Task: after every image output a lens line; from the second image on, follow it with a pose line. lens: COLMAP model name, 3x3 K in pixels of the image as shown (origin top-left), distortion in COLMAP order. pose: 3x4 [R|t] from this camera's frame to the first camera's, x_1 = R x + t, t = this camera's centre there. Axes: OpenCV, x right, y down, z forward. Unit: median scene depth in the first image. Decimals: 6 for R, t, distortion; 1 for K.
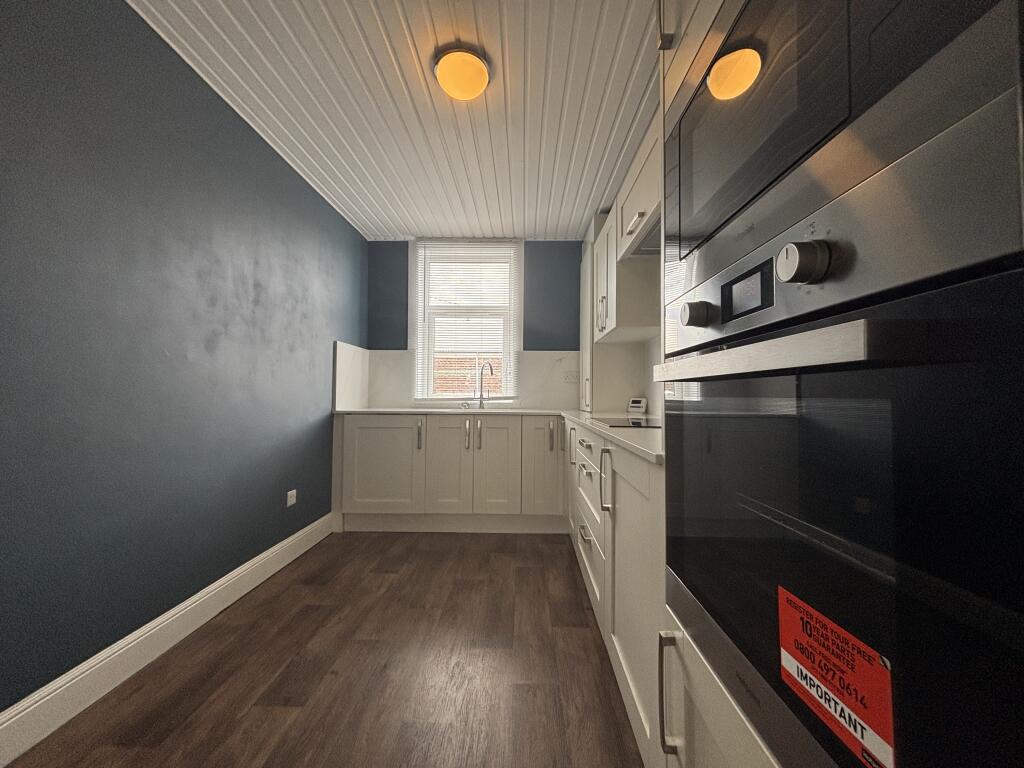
lens RADIAL K [[412.3, 0, 510.8], [0, 412.3, 379.8], [0, 0, 1]] dist [-0.000115, -0.000058]
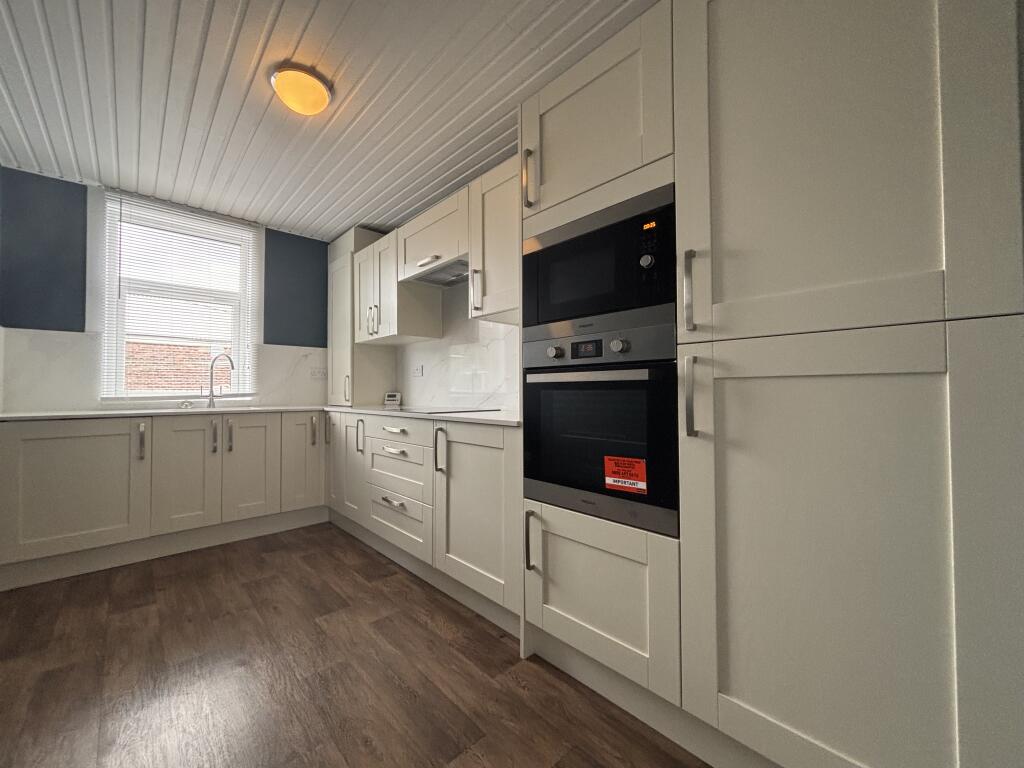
lens RADIAL K [[412.3, 0, 510.8], [0, 412.3, 379.8], [0, 0, 1]] dist [-0.000115, -0.000058]
pose [[0.714369, 0.008342, 0.699719, -0.274706], [-0.016506, 0.999852, 0.004932, -0.004253], [-0.699574, -0.015073, 0.714401, -0.086153]]
